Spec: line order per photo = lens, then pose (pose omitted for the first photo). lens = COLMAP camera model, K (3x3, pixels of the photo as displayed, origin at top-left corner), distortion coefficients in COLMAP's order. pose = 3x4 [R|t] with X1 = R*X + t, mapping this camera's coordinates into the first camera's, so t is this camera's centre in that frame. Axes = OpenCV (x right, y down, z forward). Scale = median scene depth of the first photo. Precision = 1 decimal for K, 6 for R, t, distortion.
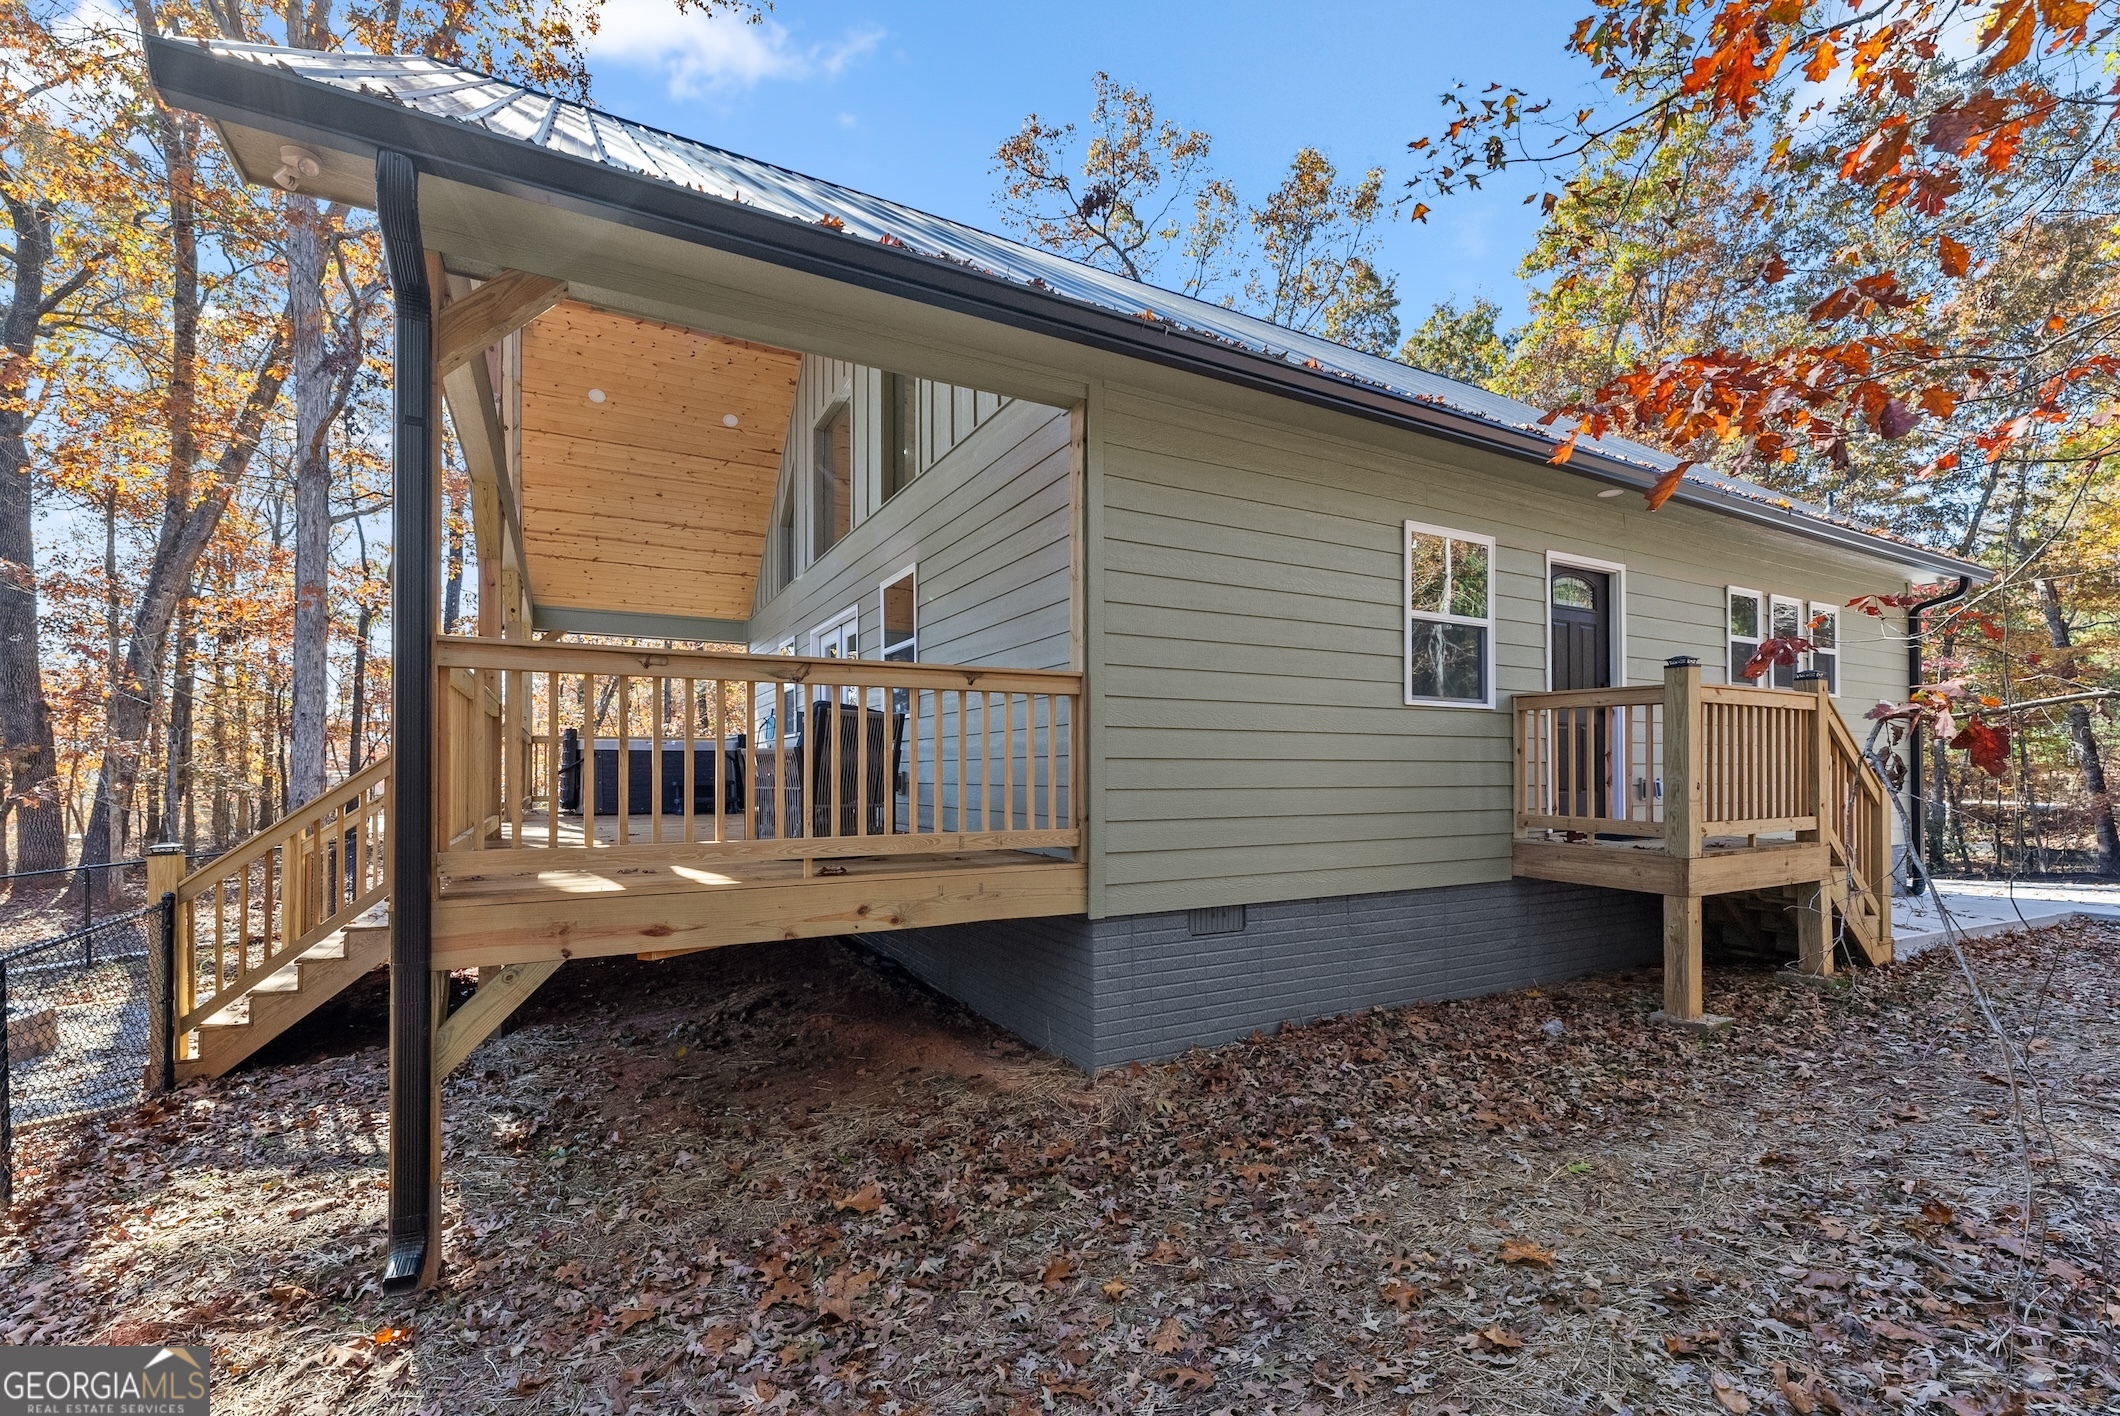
lens RADIAL K [[867.6, 0, 1125.6], [0, 867.6, 766.5], [0, 0, 1]] dist [-0.000692, 0.000174]
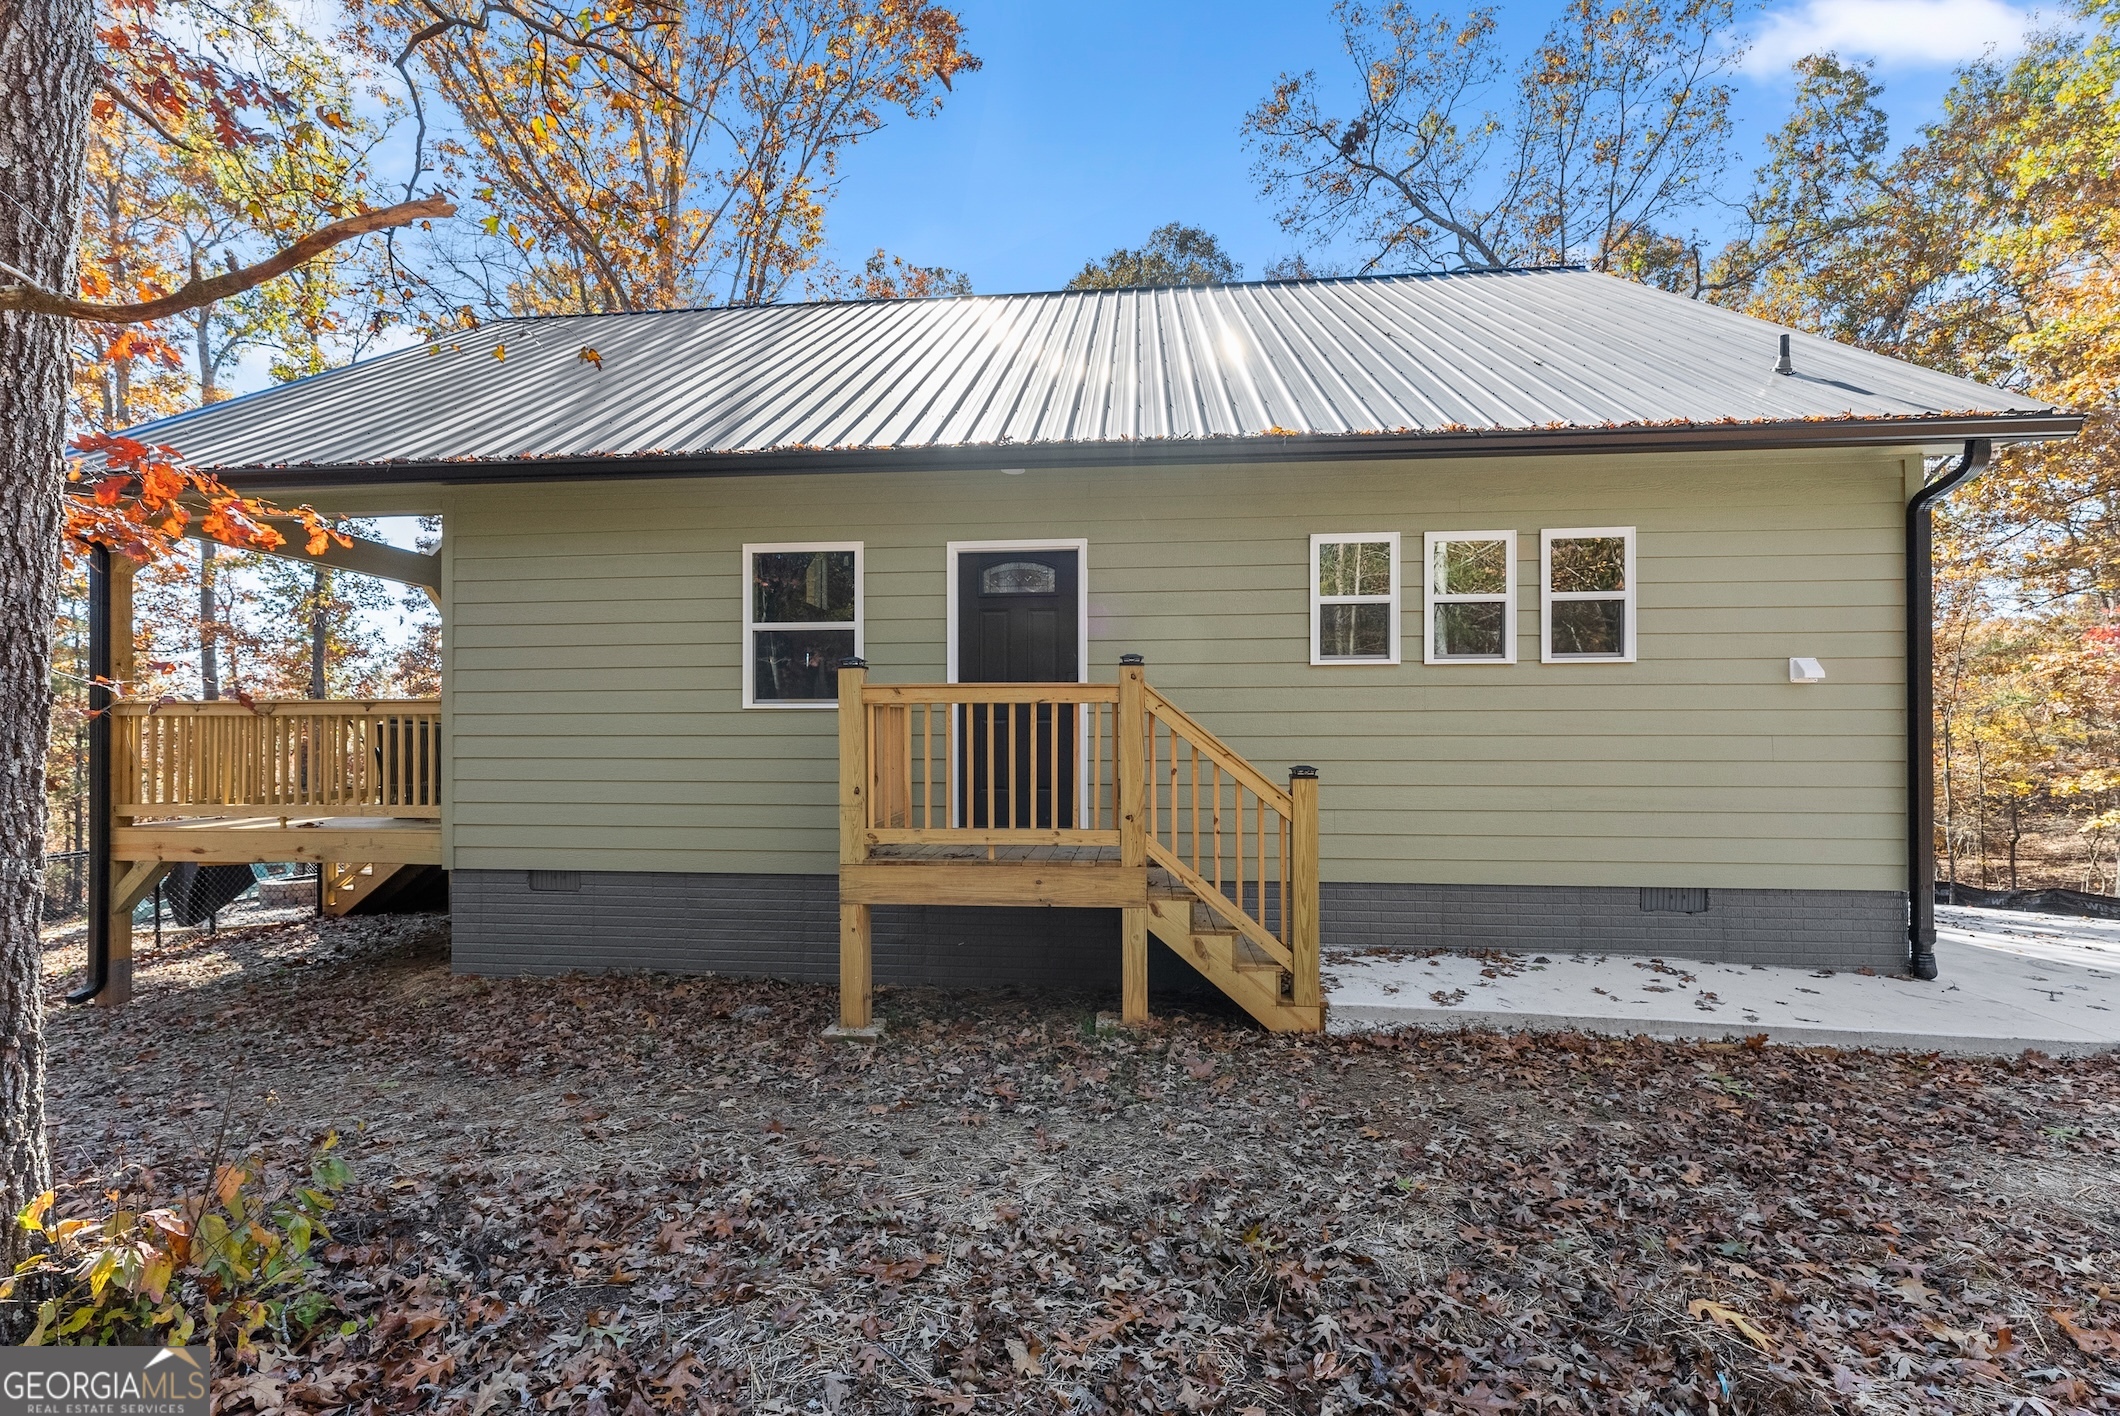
lens RADIAL K [[867.6, 0, 1068.3], [0, 867.6, 717.3], [0, 0, 1]] dist [-0.000692, 0.000174]
pose [[0.832621, -0.011323, -0.553728, 1.059498], [0.003292, 0.999875, -0.015497, -0.033714], [0.553834, 0.011080, 0.832554, 0.238572]]
